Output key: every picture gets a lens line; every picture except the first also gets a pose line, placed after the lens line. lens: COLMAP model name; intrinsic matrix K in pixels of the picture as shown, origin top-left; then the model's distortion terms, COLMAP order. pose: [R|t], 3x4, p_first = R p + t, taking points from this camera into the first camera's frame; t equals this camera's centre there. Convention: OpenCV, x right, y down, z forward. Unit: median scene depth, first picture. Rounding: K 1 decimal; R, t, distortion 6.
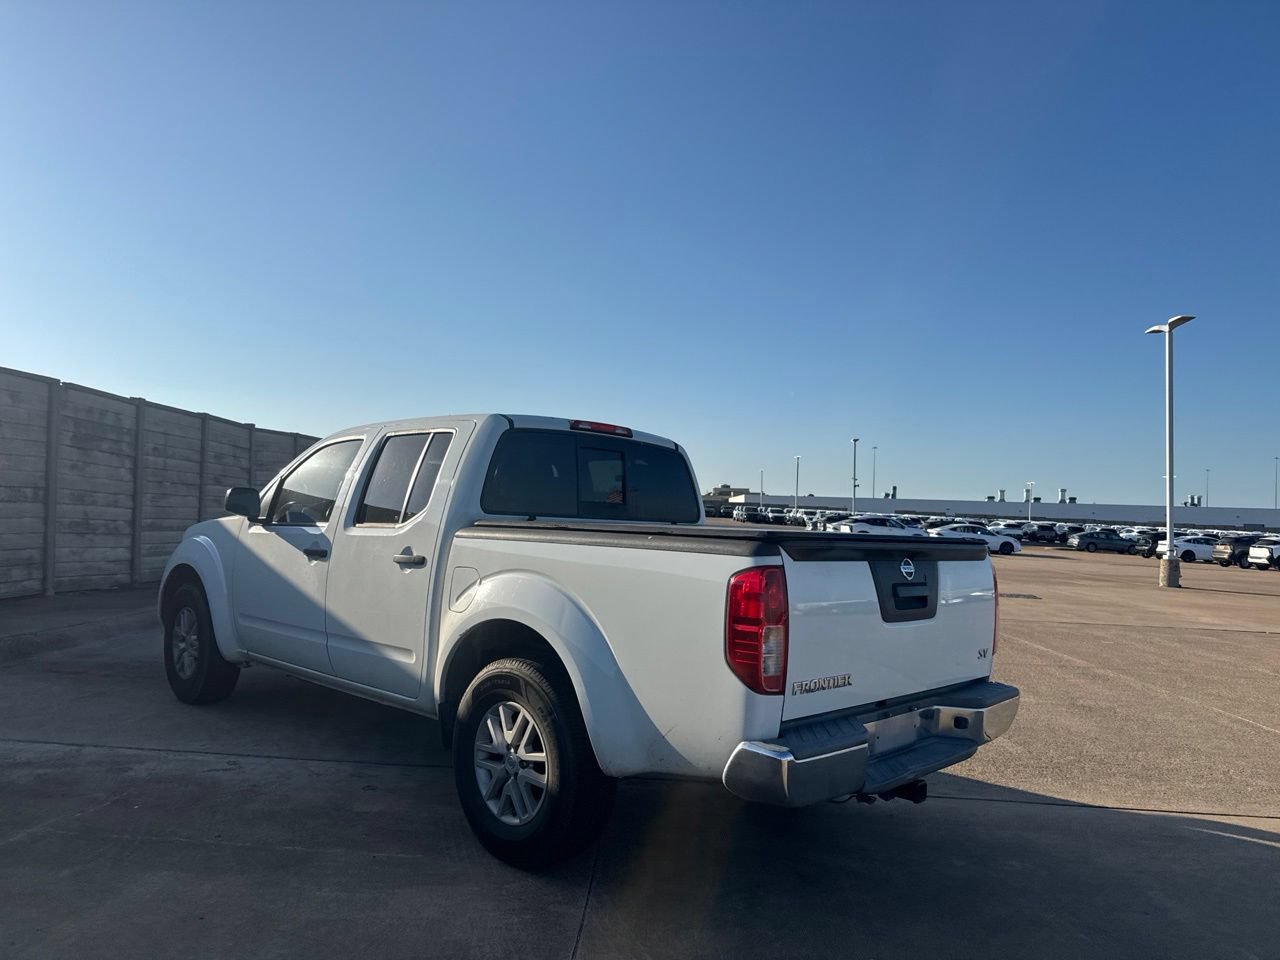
lens RADIAL K [[900.5, 0, 634.4], [0, 900.5, 487.1], [0, 0, 1]] dist [0.050471, -0.067294]
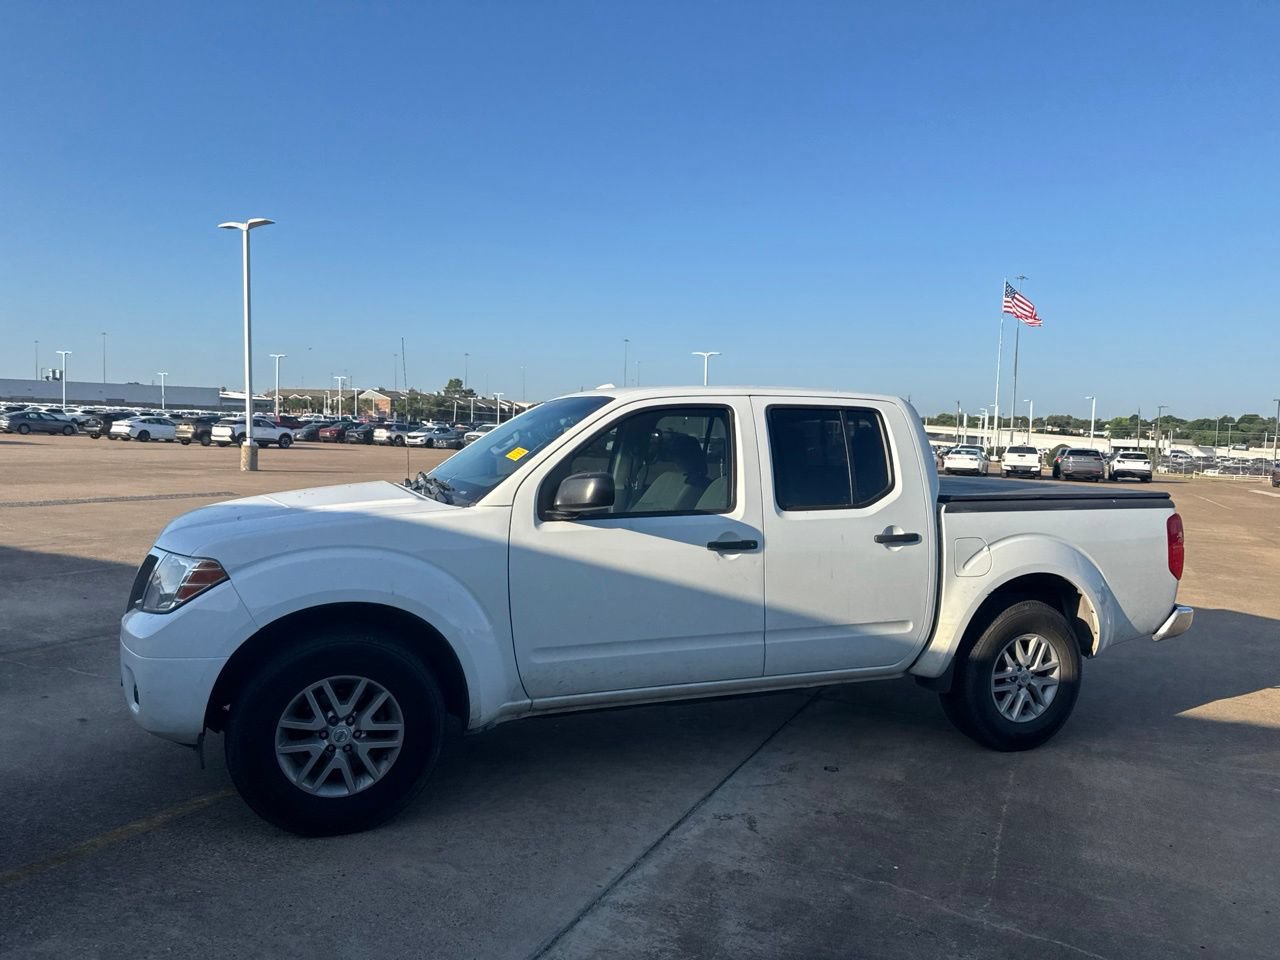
lens RADIAL K [[900.5, 0, 640.8], [0, 900.5, 469.3], [0, 0, 1]] dist [0.050471, -0.067294]
pose [[0.403714, -0.069869, 0.912213, -1.172079], [-0.041269, 0.994674, 0.094449, -0.076686], [-0.913954, -0.075776, 0.398681, 0.758911]]
